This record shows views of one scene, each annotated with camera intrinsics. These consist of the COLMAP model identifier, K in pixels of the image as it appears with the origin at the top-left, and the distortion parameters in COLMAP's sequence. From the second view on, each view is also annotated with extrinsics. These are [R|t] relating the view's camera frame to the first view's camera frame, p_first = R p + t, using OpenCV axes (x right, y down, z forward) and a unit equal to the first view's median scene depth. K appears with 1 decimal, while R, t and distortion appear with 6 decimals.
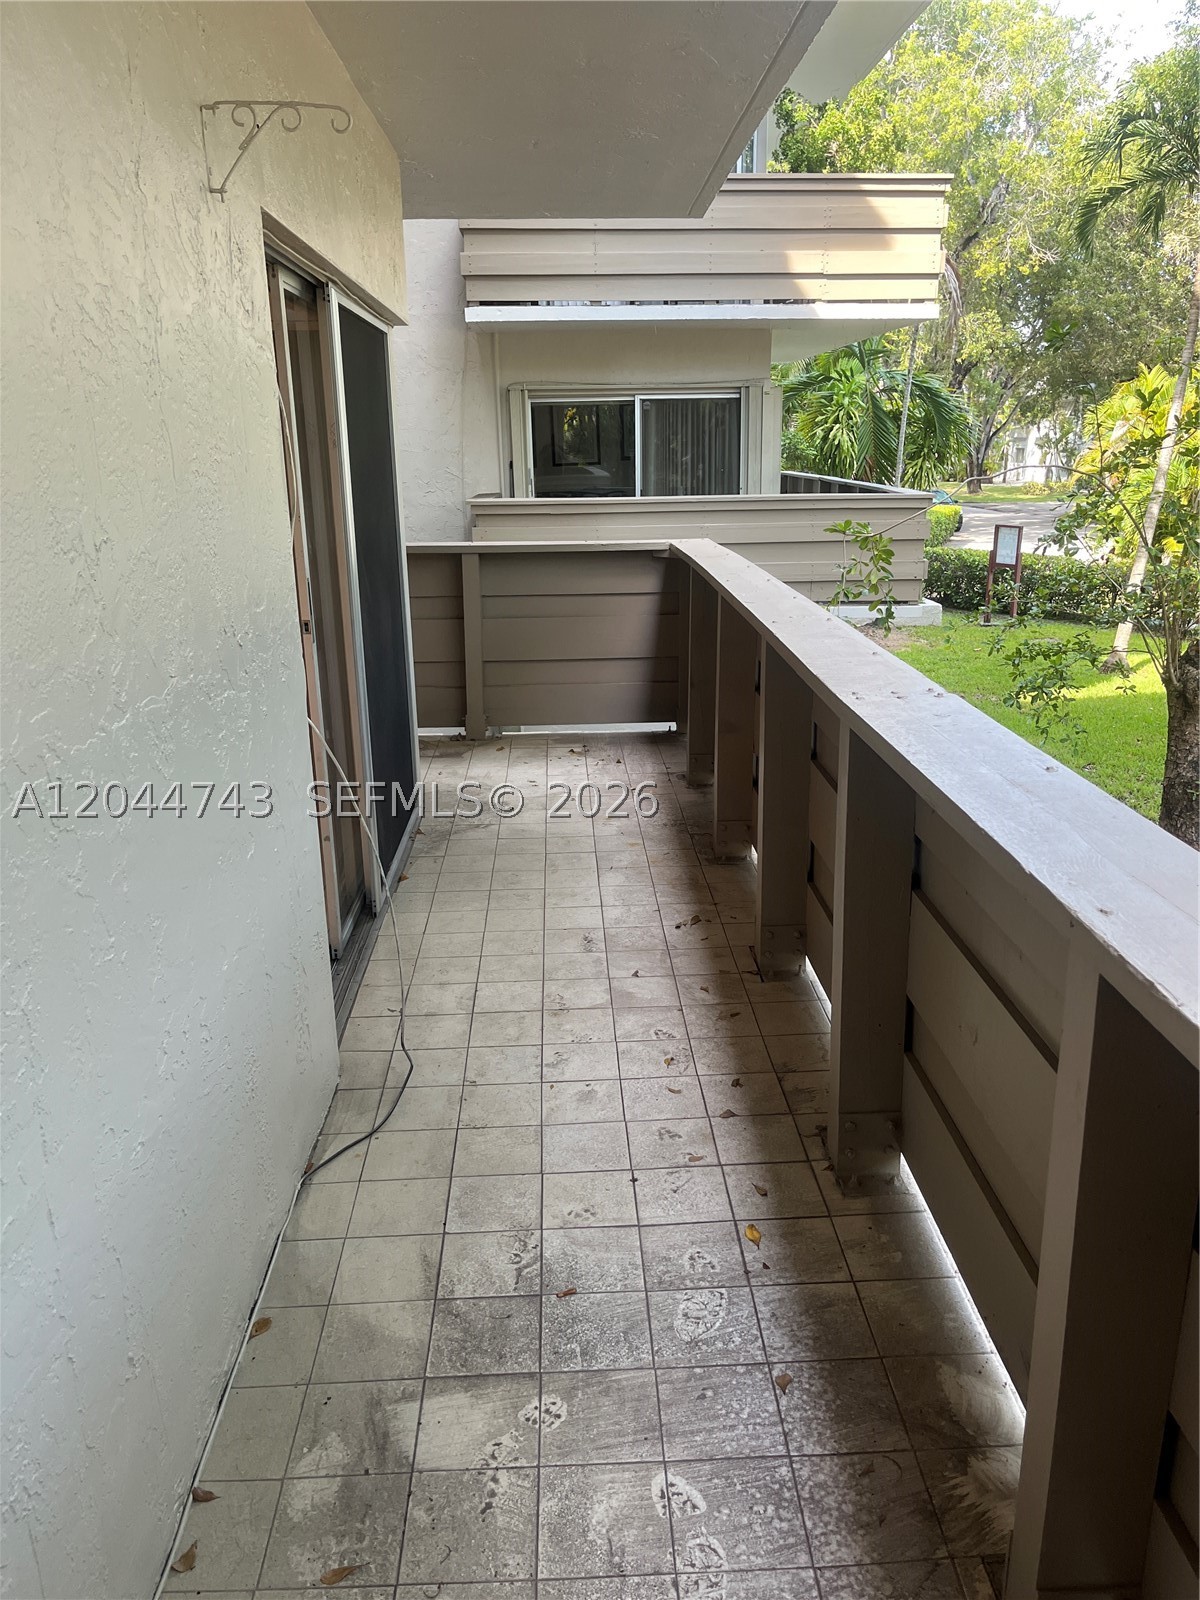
lens RADIAL K [[1212.4, 0, 603.7], [0, 1212.4, 800.0], [0, 0, 1]] dist [0.047031, -0.058869]
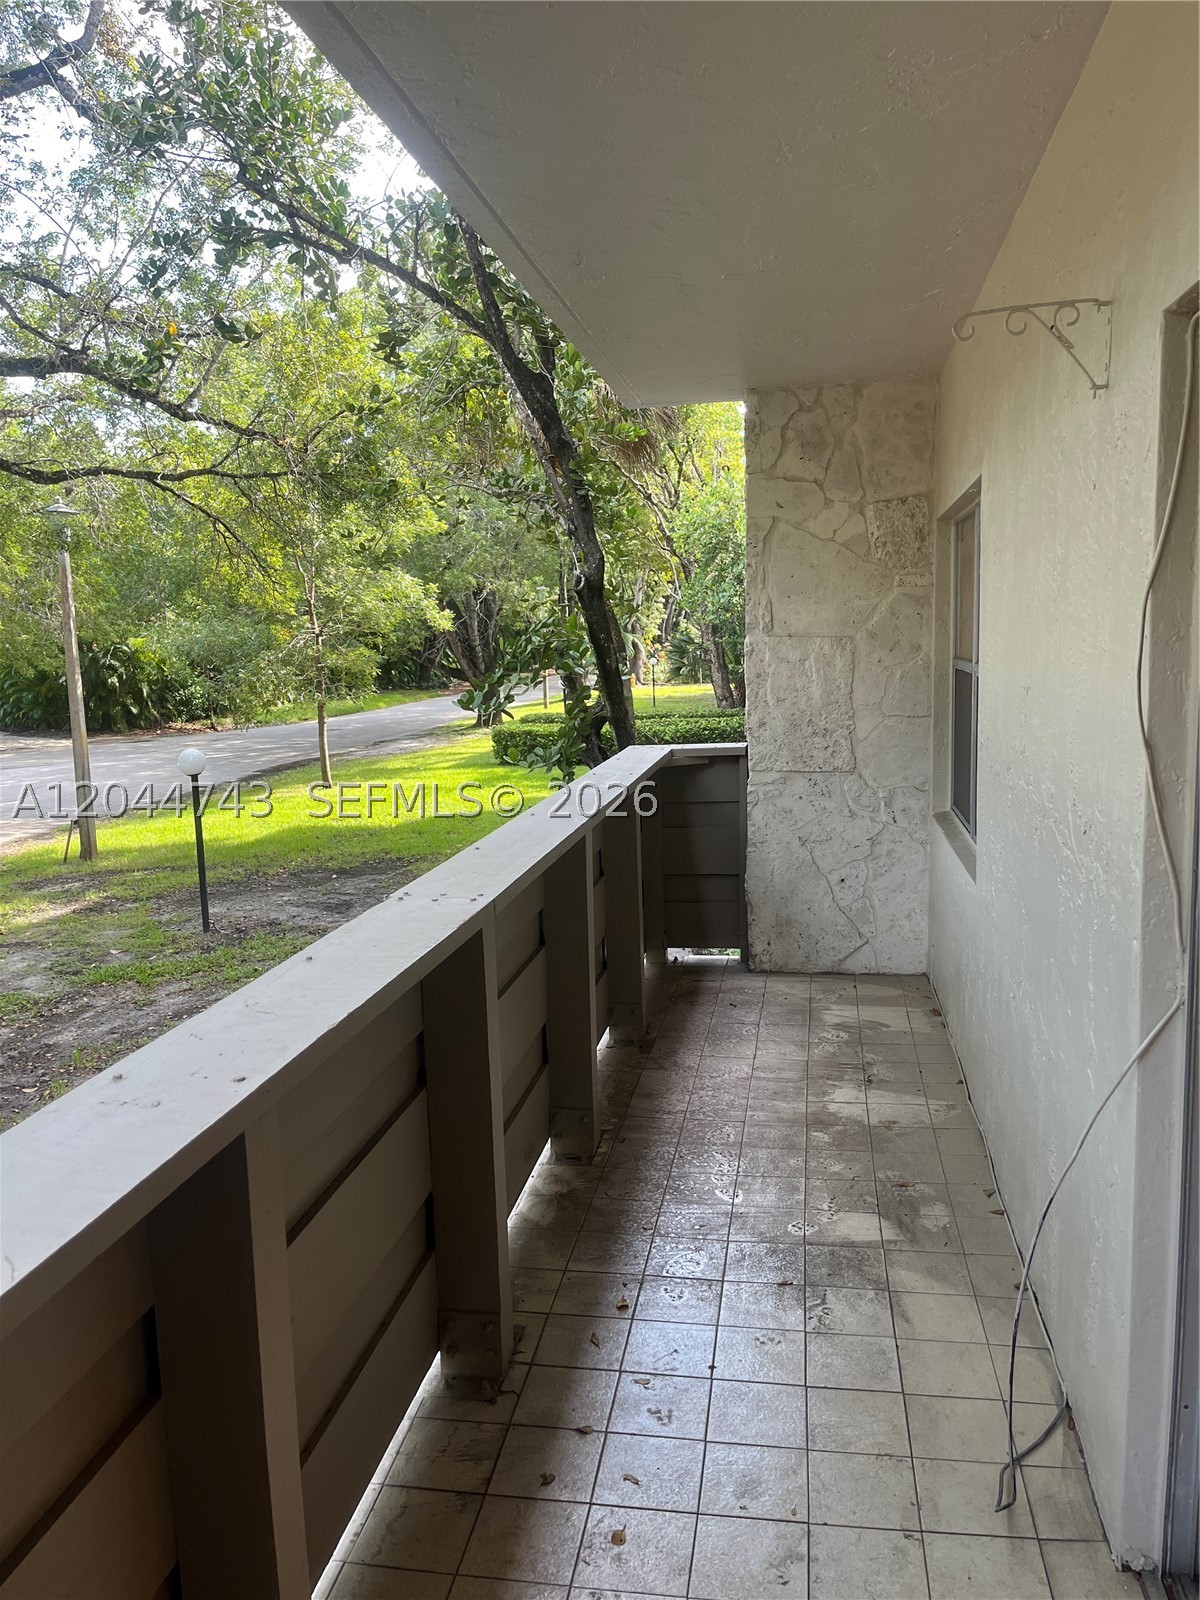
lens RADIAL K [[1212.4, 0, 600.5], [0, 1212.4, 803.9], [0, 0, 1]] dist [0.047031, -0.058869]
pose [[-0.977719, 0.017708, 0.209170, -0.115315], [0.102361, 0.910161, 0.401409, -0.580029], [-0.183270, 0.413876, -0.891694, 1.923919]]
